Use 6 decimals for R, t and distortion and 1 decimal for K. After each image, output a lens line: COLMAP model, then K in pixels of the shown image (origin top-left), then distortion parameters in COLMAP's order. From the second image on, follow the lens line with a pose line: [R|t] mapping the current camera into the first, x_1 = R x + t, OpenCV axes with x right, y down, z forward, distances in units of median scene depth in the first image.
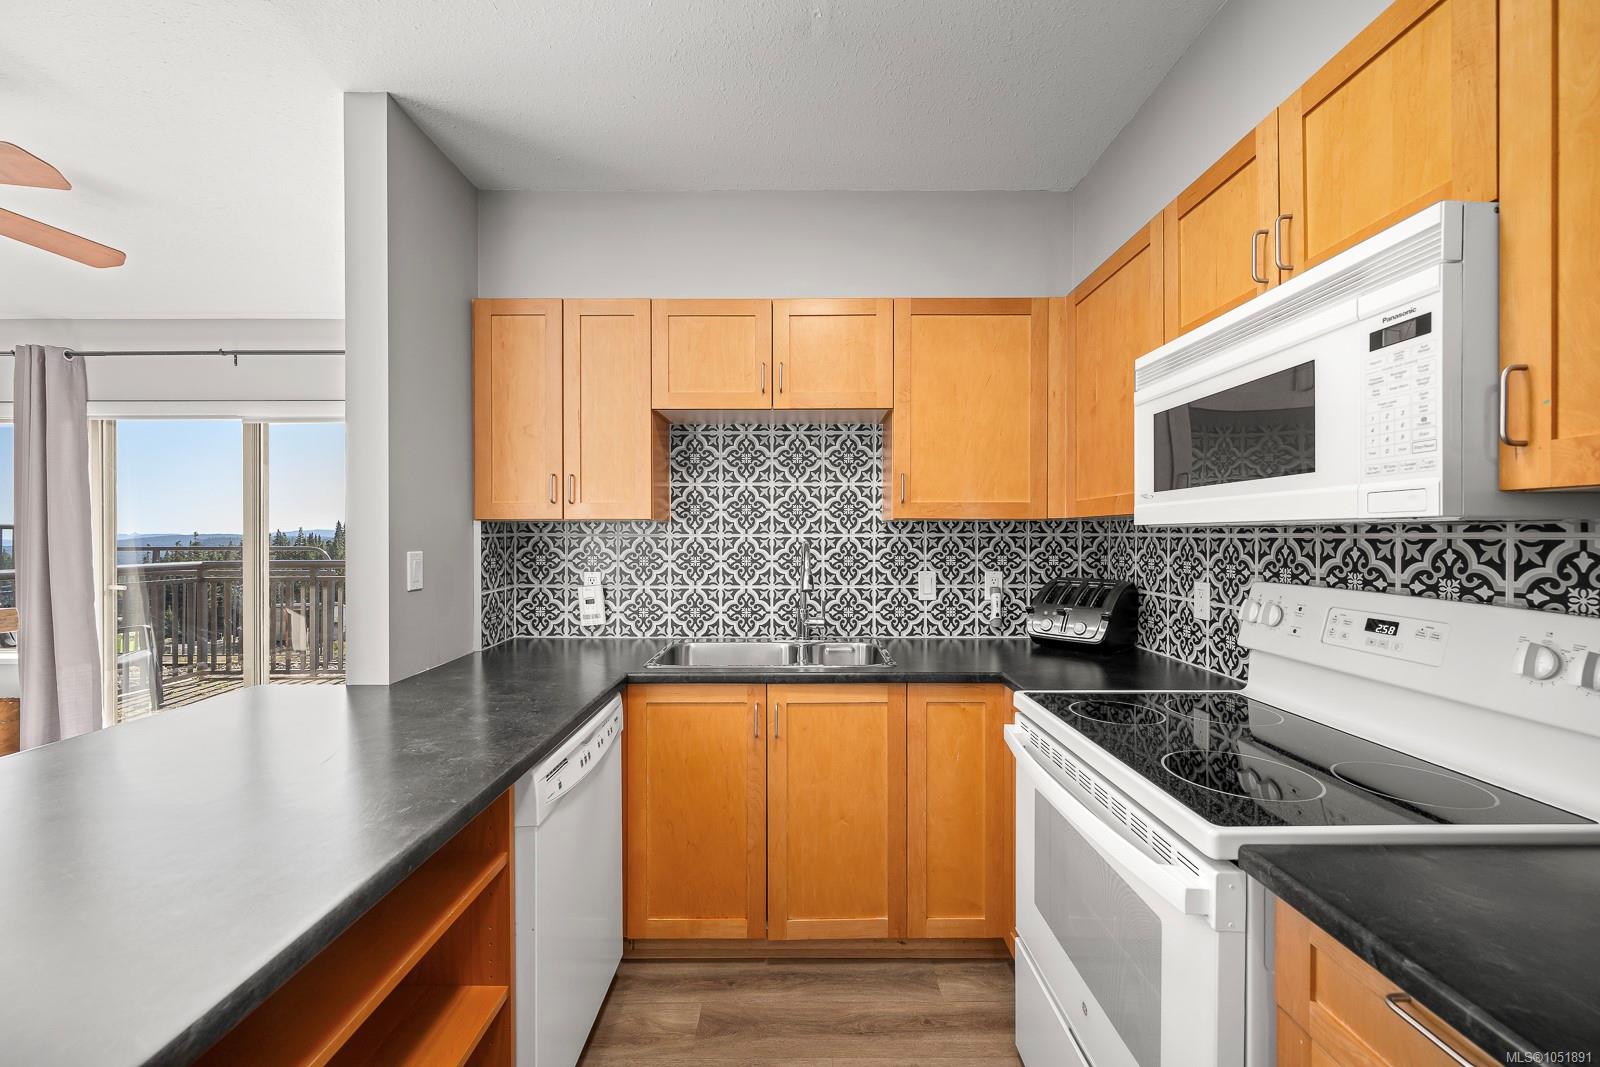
lens RADIAL K [[634.5, 0, 794.1], [0, 634.5, 533.5], [0, 0, 1]] dist [-0.003062, 0.000209]
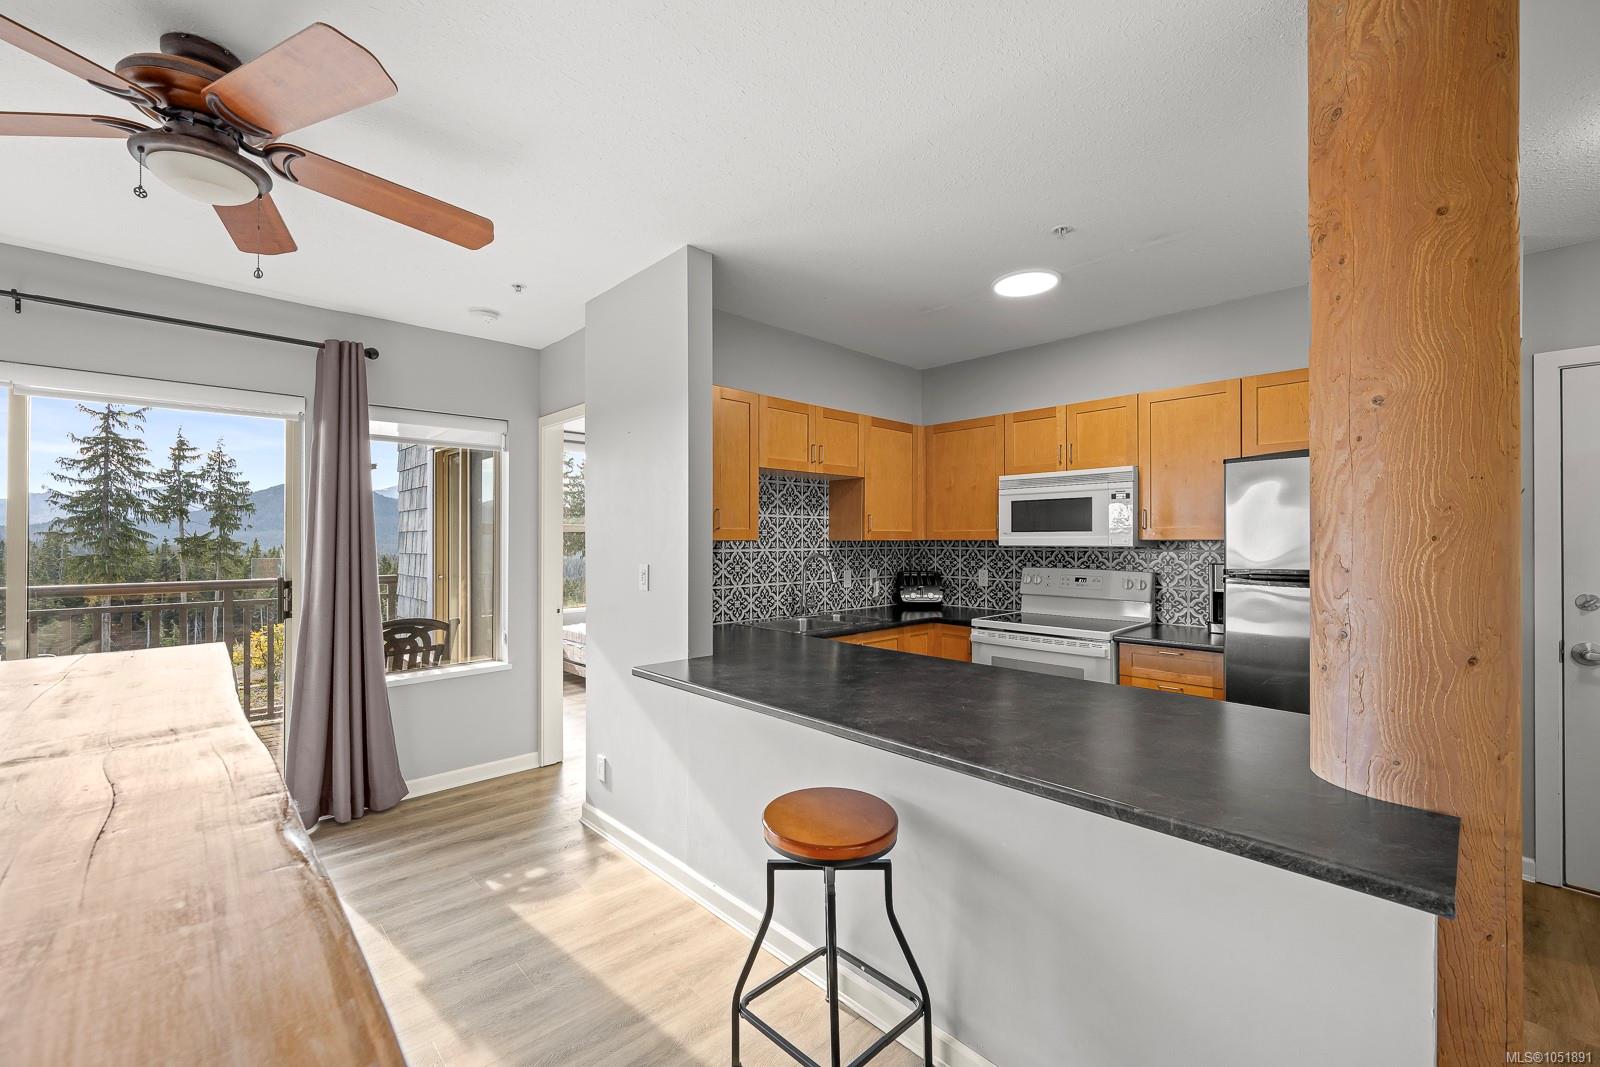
lens RADIAL K [[661.6, 0, 798.3], [0, 661.6, 542.1], [0, 0, 1]] dist [0.002201, 0.000464]
pose [[0.713723, -0.005431, 0.700407, -1.472220], [0.000953, 0.999977, 0.006783, -0.037182], [-0.700428, -0.004174, 0.713711, -0.210673]]
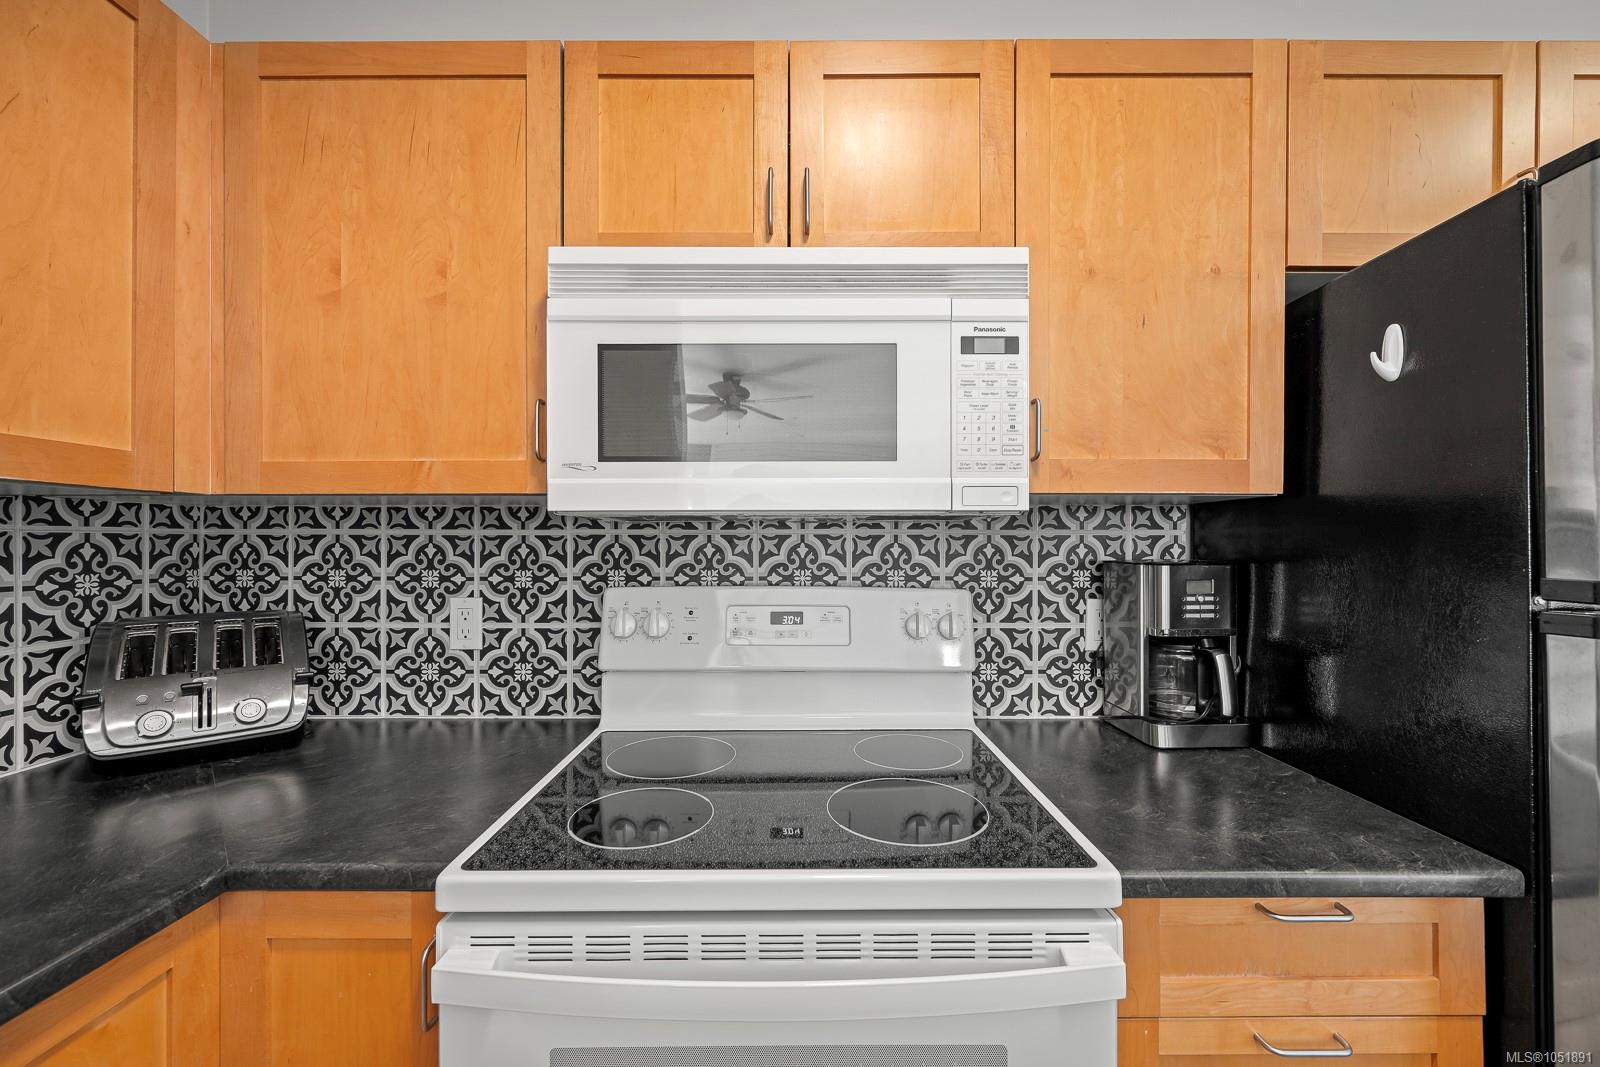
lens RADIAL K [[634.5, 0, 802.4], [0, 634.5, 544.8], [0, 0, 1]] dist [-0.003062, 0.000209]
pose [[-0.010882, -0.003978, 0.999933, -0.075736], [-0.000502, 0.999992, 0.003973, 0.014437], [-0.999941, -0.000458, -0.010884, 0.636400]]
